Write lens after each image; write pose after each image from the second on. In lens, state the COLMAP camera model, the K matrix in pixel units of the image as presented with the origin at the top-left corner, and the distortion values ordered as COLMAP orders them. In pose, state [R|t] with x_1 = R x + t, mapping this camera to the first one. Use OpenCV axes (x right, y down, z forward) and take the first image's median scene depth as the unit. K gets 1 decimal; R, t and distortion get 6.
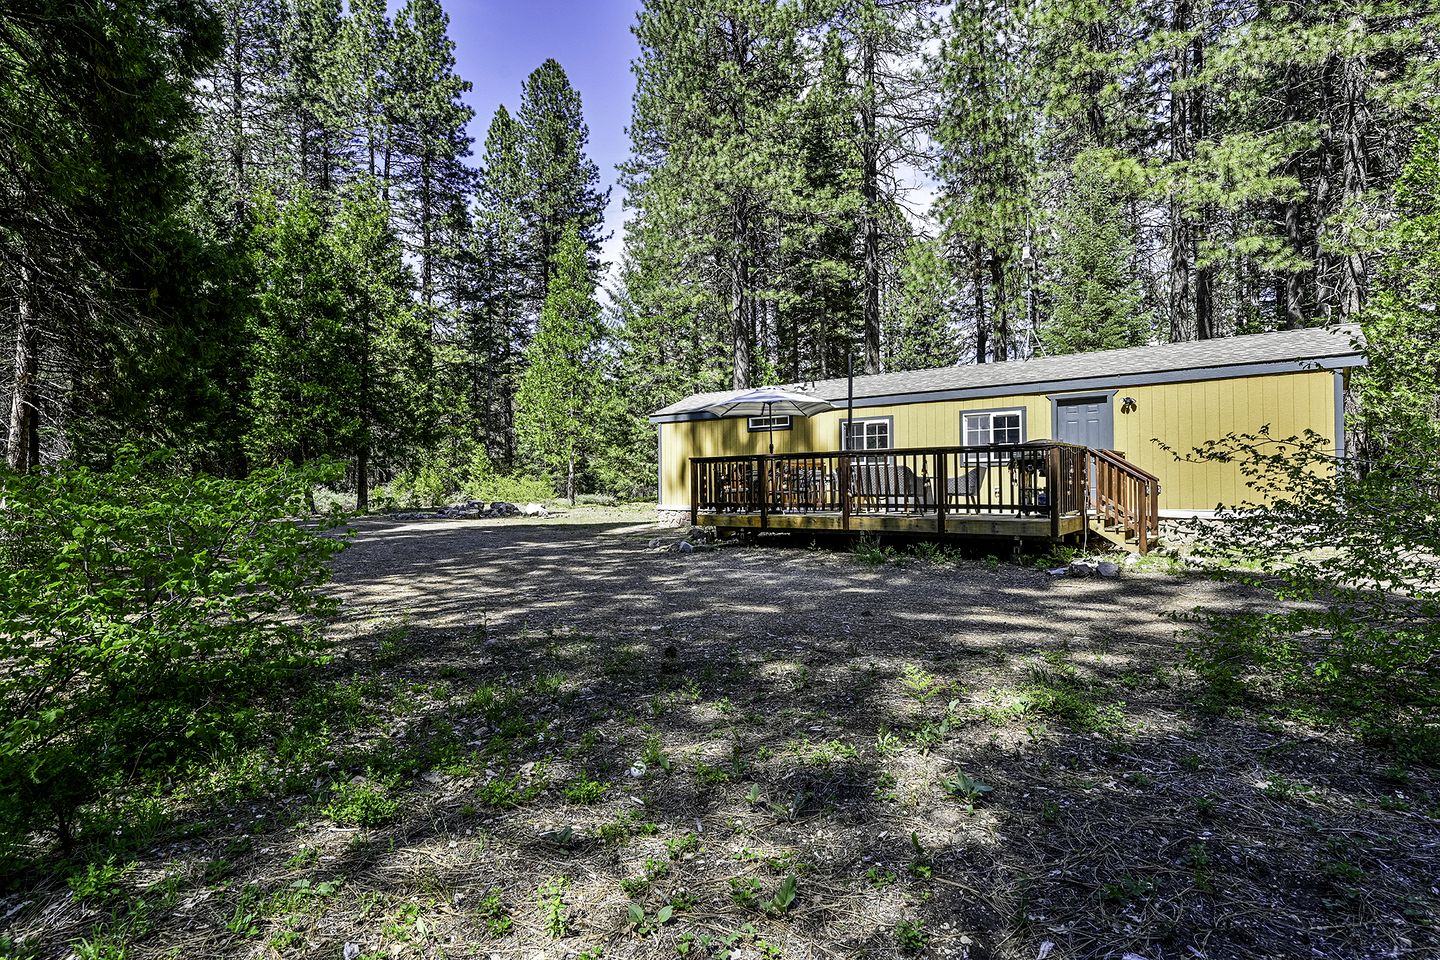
lens RADIAL K [[749.6, 0, 720.0], [0, 749.6, 480.0], [0, 0, 1]] dist [0.003169, 0.000200]
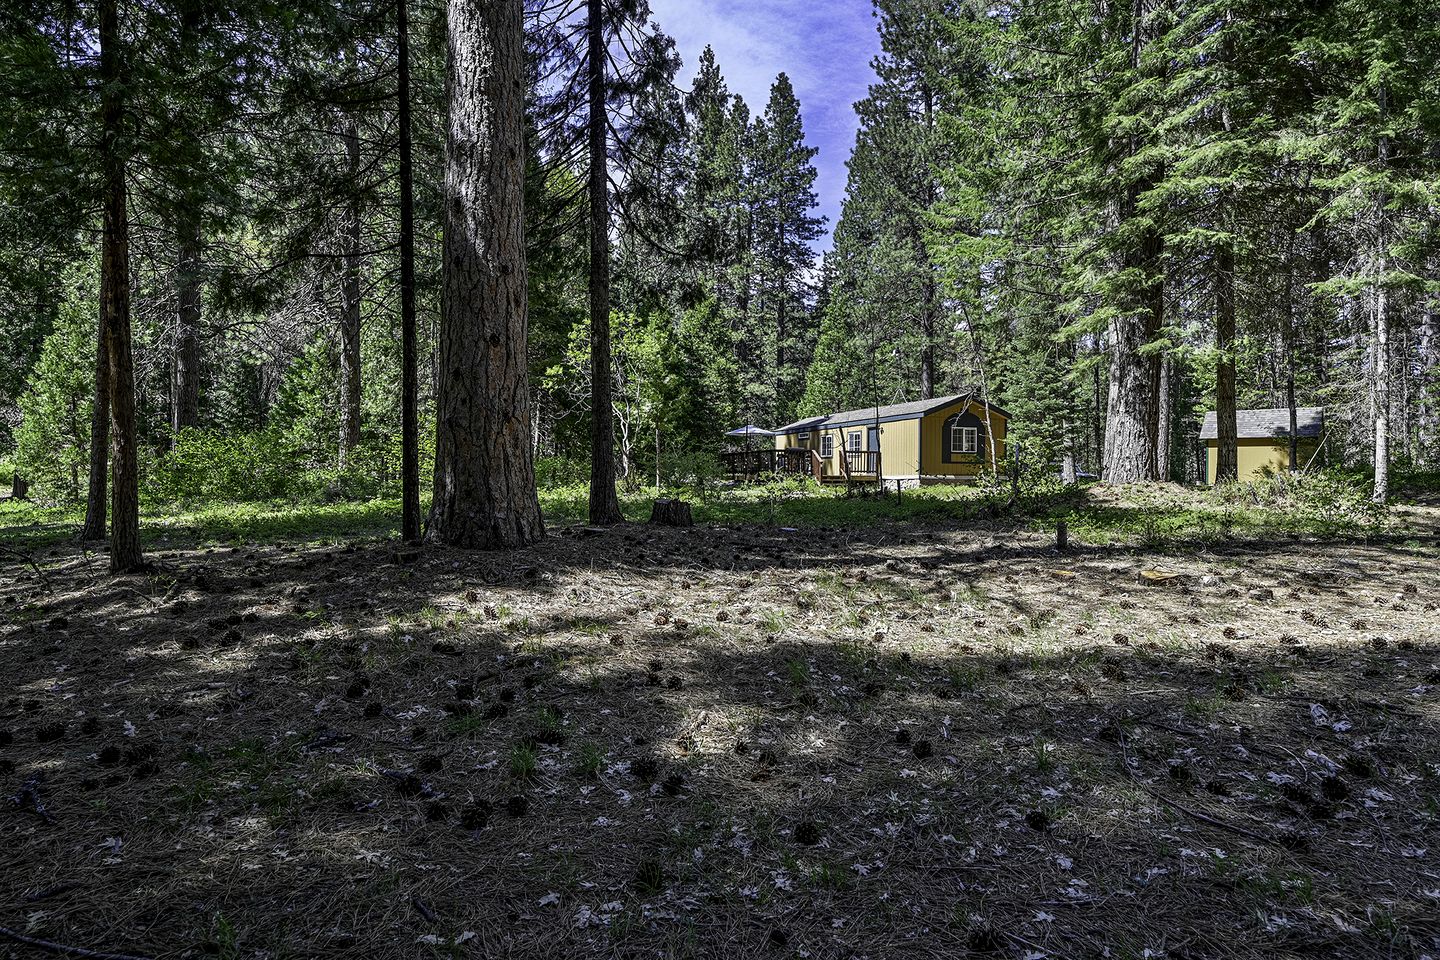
lens RADIAL K [[889.1, 0, 720.0], [0, 889.1, 480.0], [0, 0, 1]] dist [0.044403, 0.000302]
pose [[0.833629, 0.005597, -0.552296, 1.350514], [0.003004, 0.999888, 0.014667, 0.007895], [0.552317, -0.013886, 0.833519, -1.275578]]
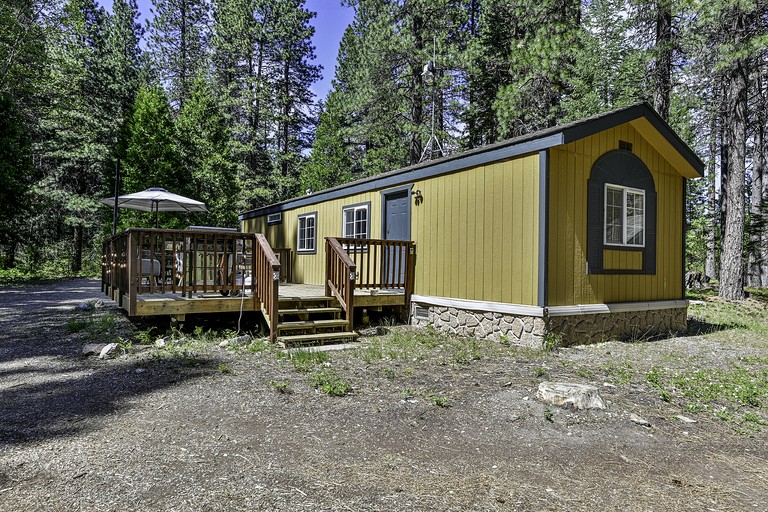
lens RADIAL K [[474.2, 0, 384.0], [0, 474.2, 256.0], [0, 0, 1]] dist [0.044403, 0.000302]
pose [[0.943051, 0.013731, -0.332364, 0.599028], [-0.015354, 0.999880, -0.002257, -0.010993], [0.332293, 0.007232, 0.943148, 0.282793]]
